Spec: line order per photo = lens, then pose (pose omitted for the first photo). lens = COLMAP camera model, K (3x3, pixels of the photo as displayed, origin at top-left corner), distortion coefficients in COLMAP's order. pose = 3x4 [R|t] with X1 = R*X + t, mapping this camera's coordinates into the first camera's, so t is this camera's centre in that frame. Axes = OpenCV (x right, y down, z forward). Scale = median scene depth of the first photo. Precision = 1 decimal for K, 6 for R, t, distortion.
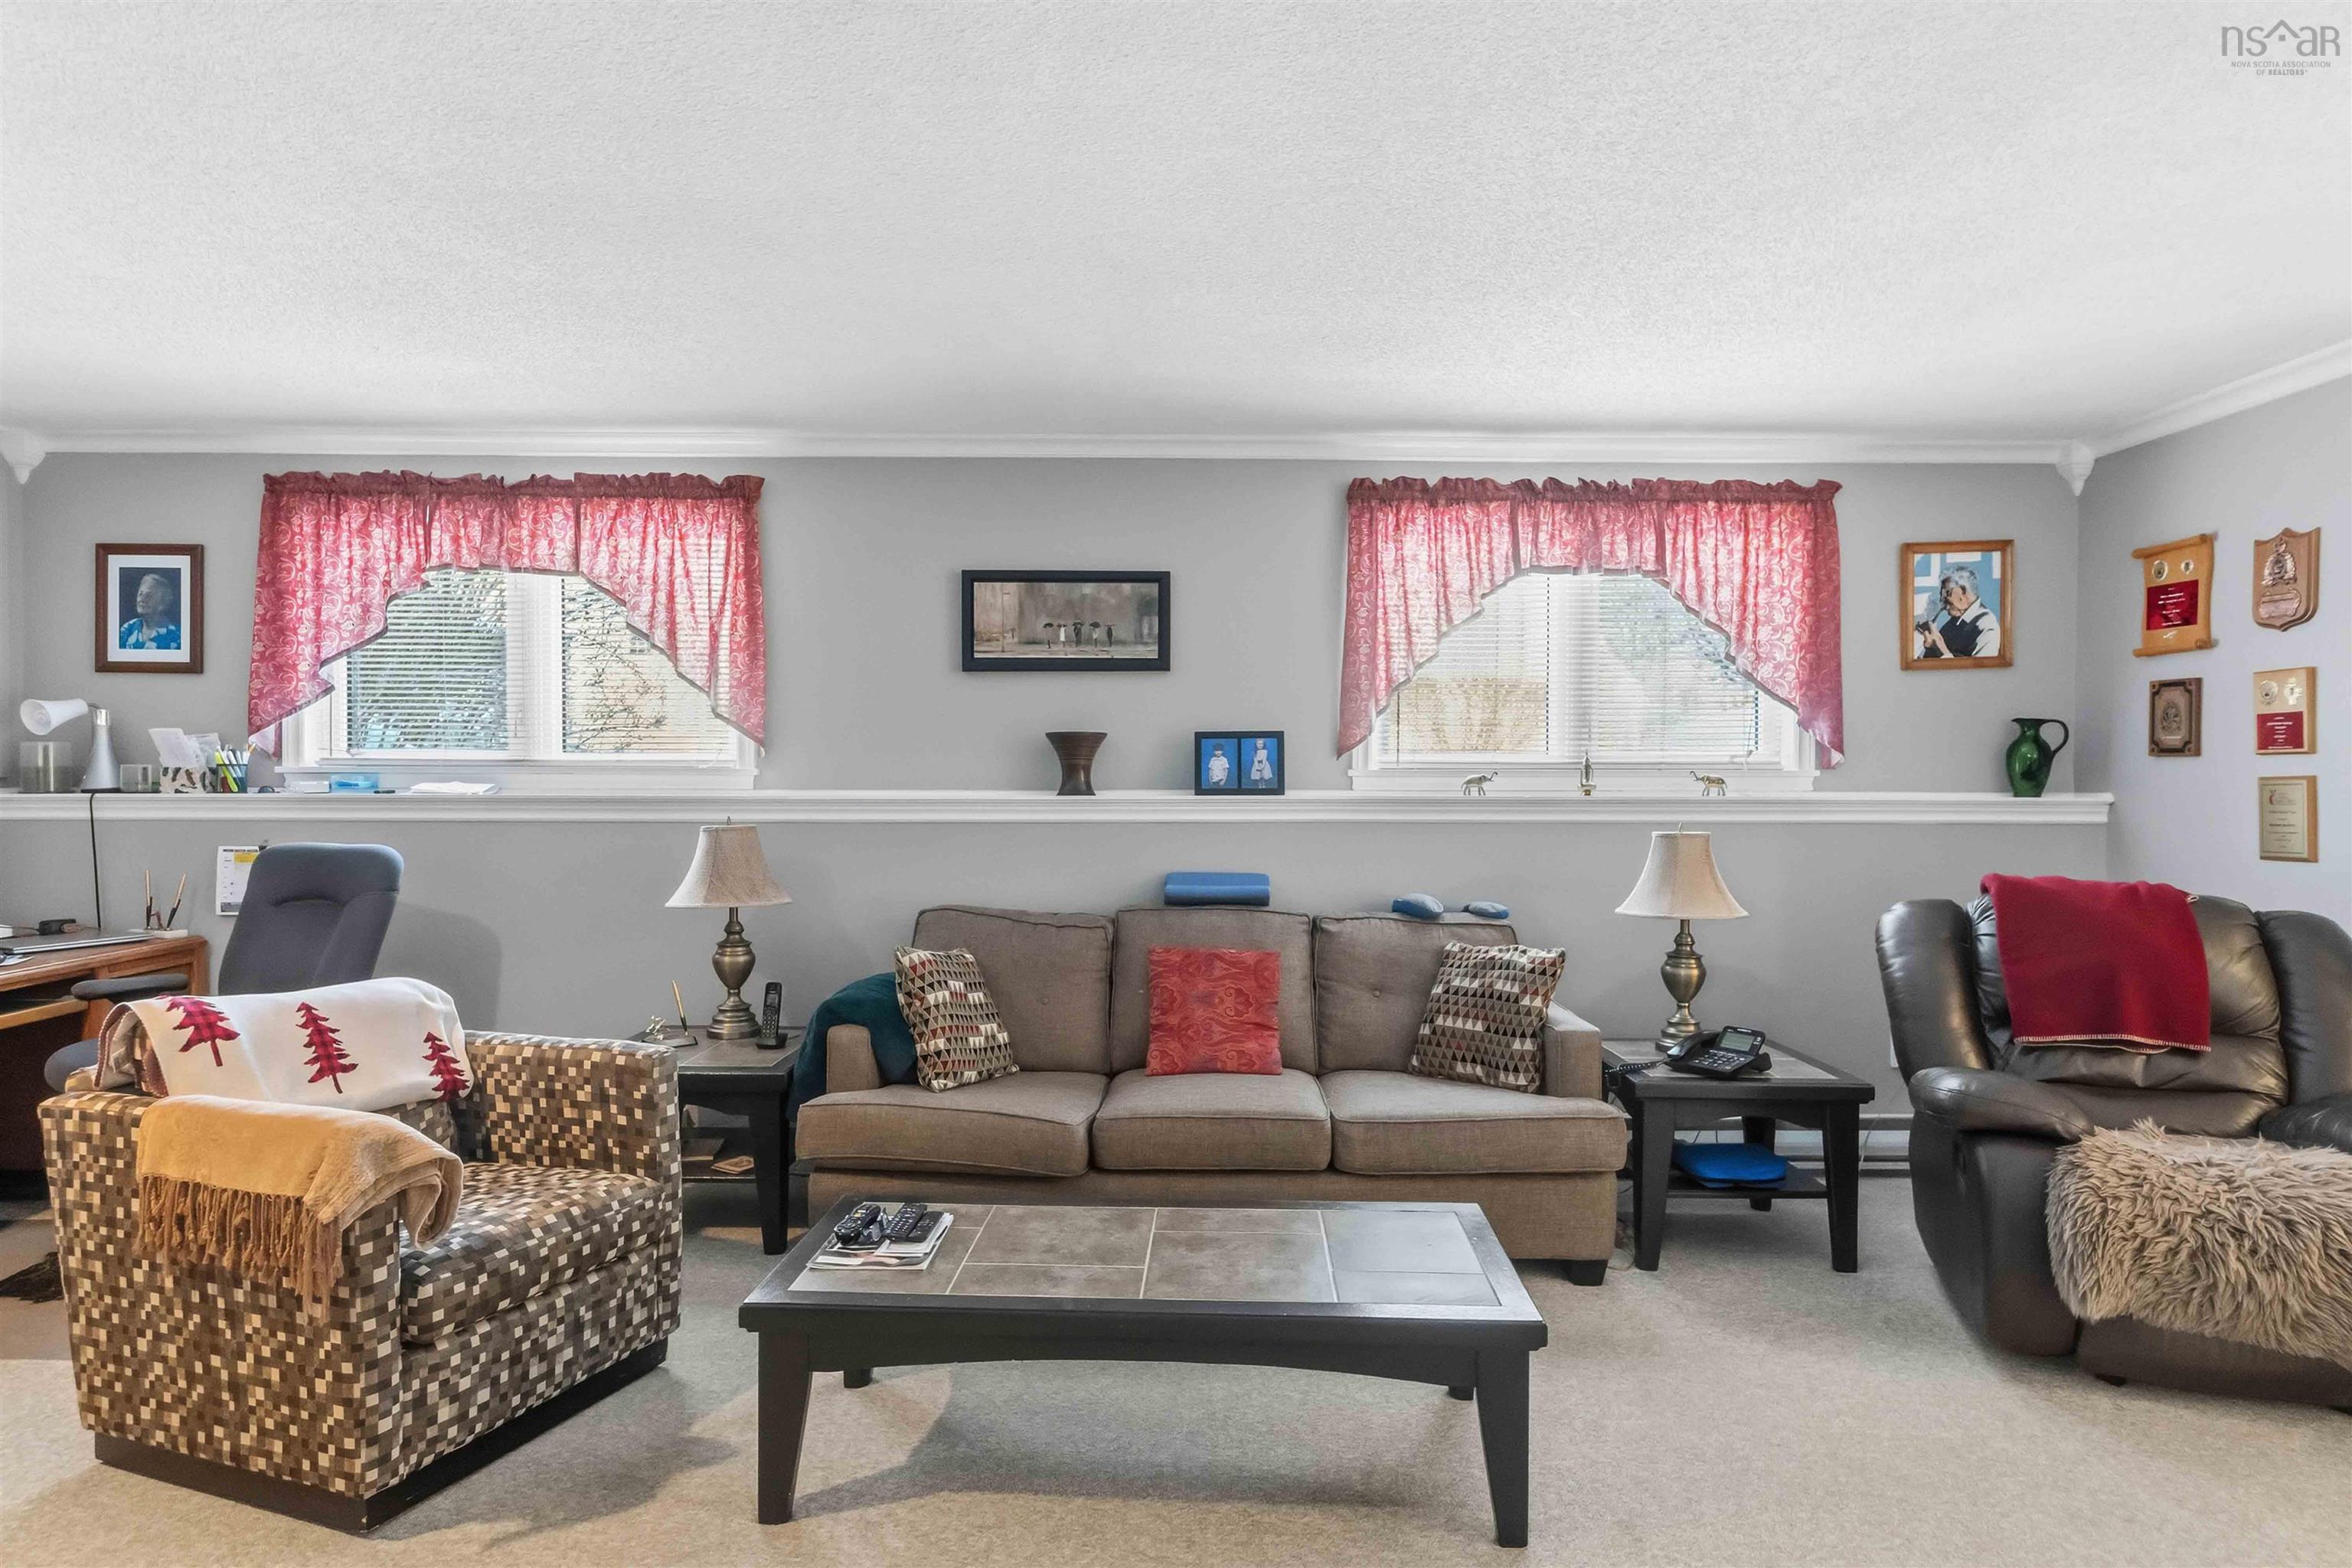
lens RADIAL K [[1301.2, 0, 1179.3], [0, 1301.2, 817.1], [0, 0, 1]] dist [-0.004109, -0.000548]
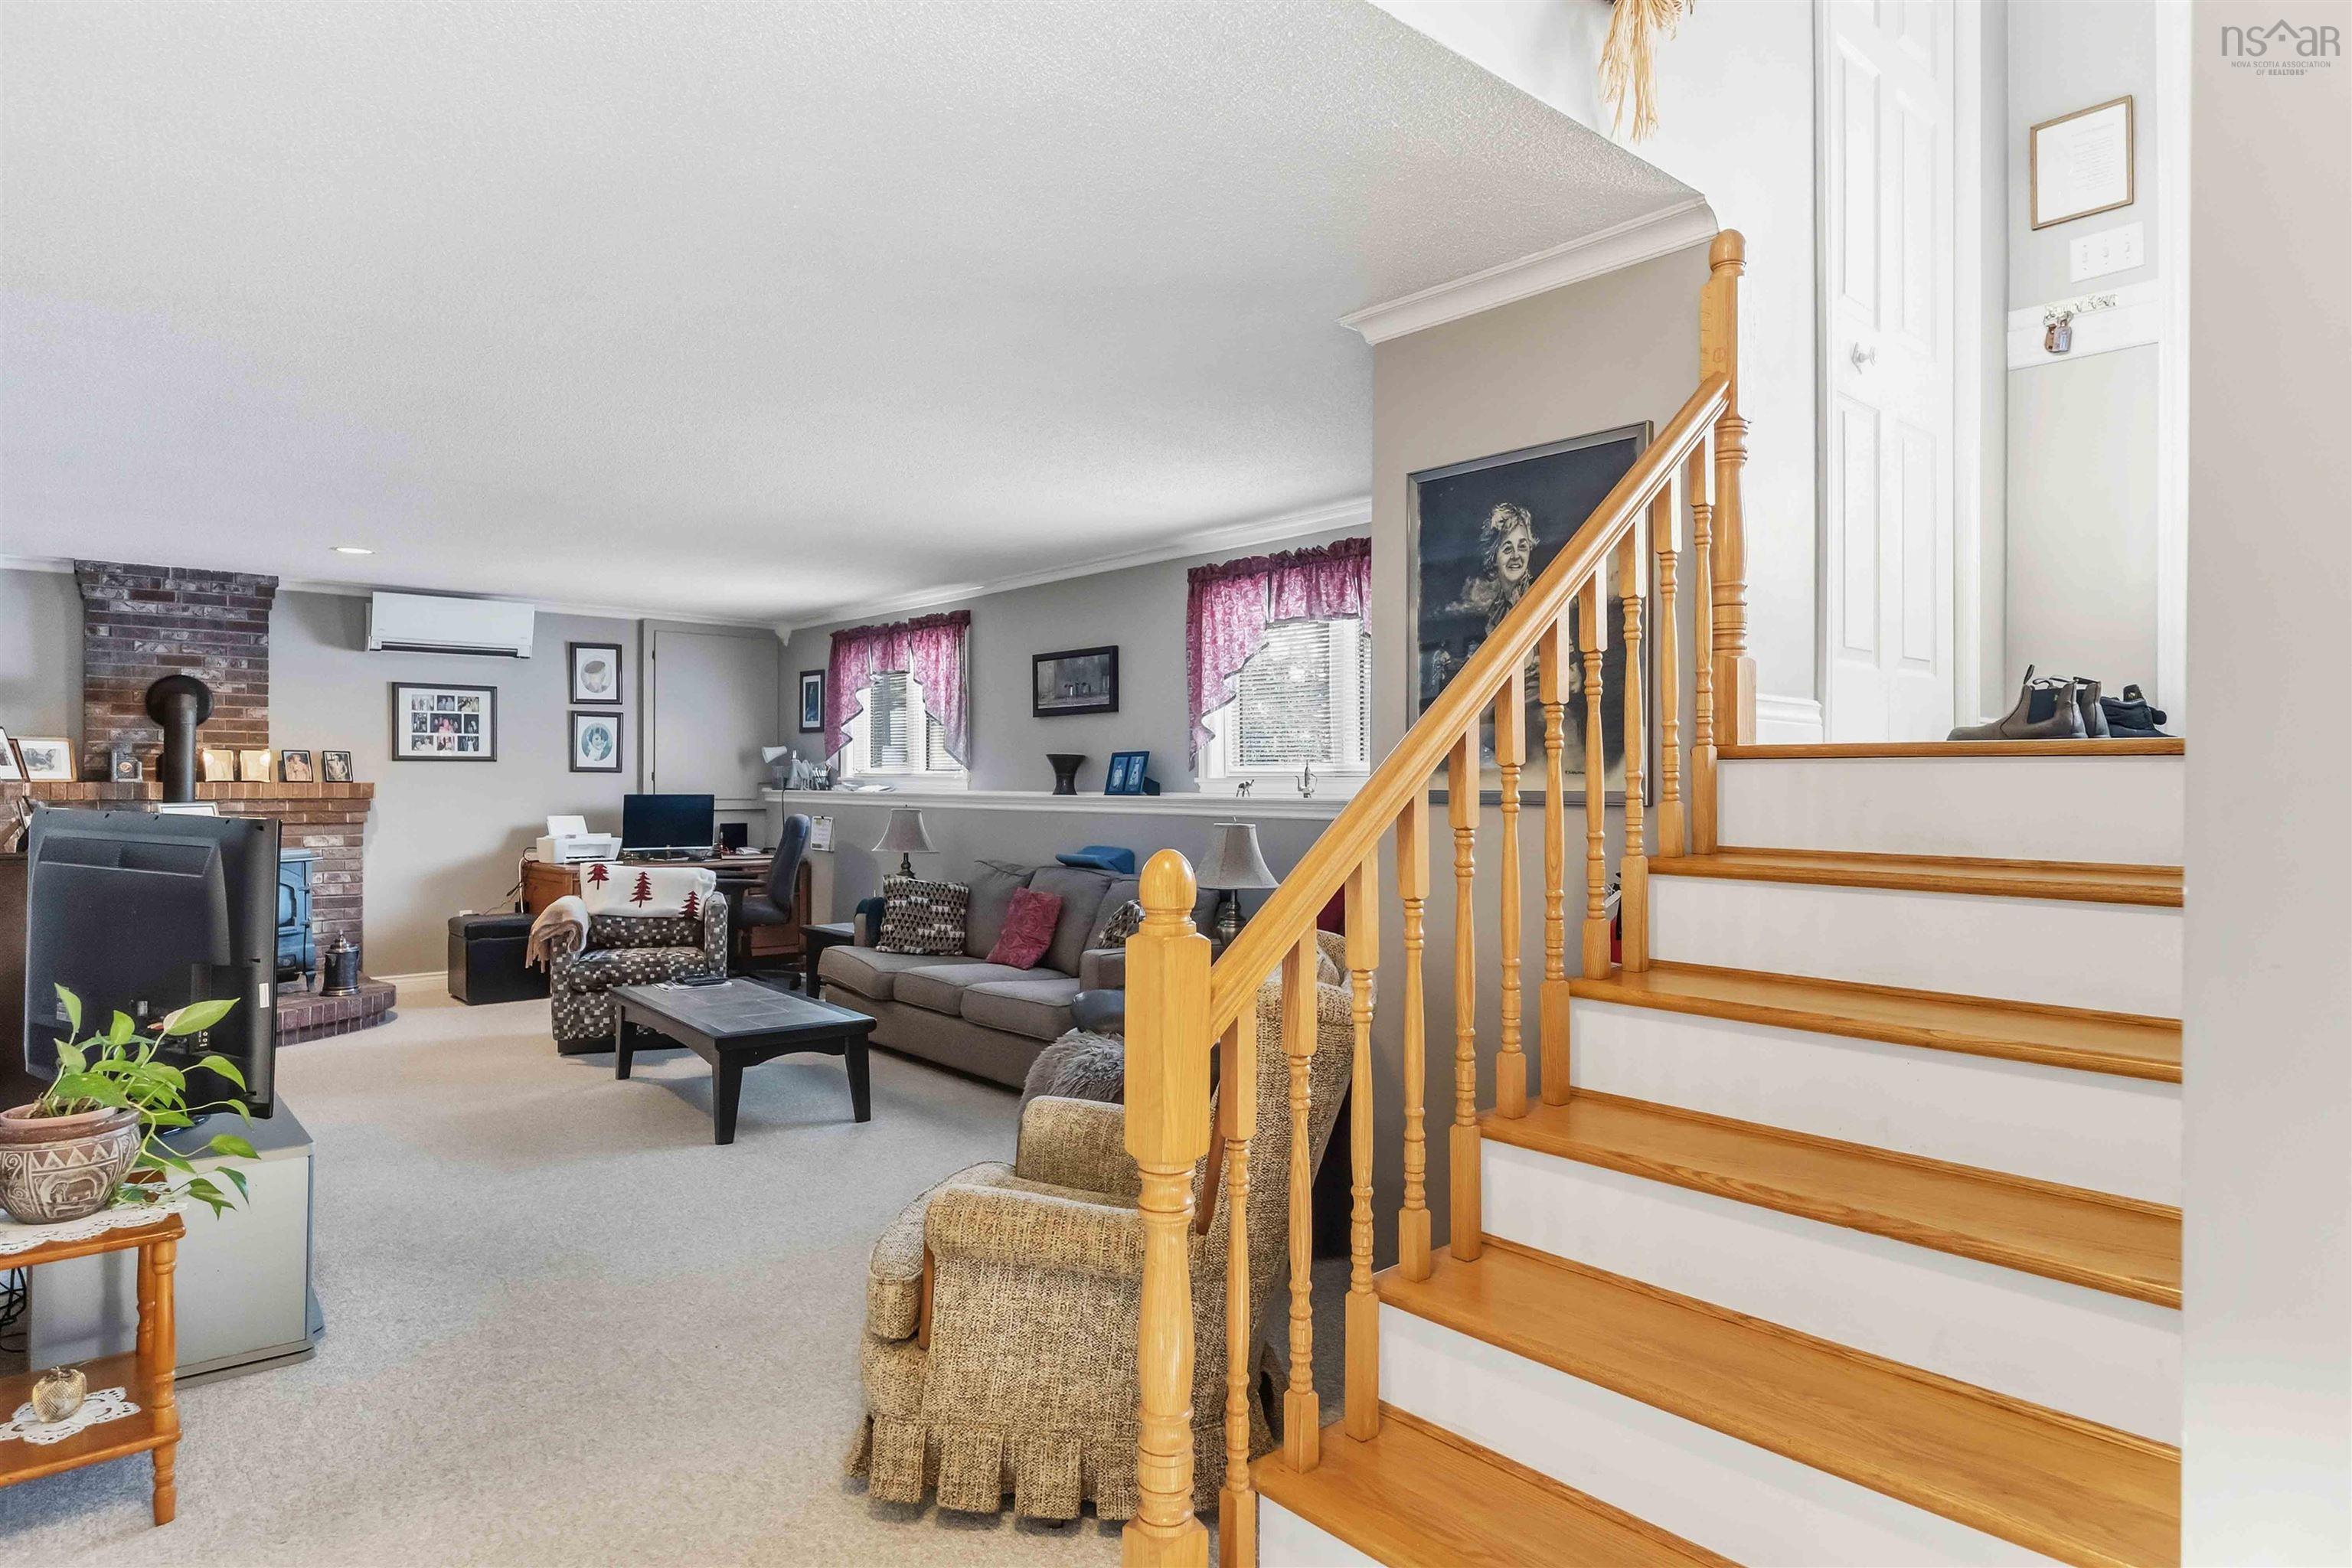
lens RADIAL K [[1311.0, 0, 1176.0], [0, 1311.0, 784.0], [0, 0, 1]] dist [0.000983, 0.000061]
pose [[0.658147, 0.002418, -0.752886, 1.188778], [-0.026140, 0.999465, -0.019640, -0.001813], [0.752436, 0.032607, 0.657858, 0.065937]]
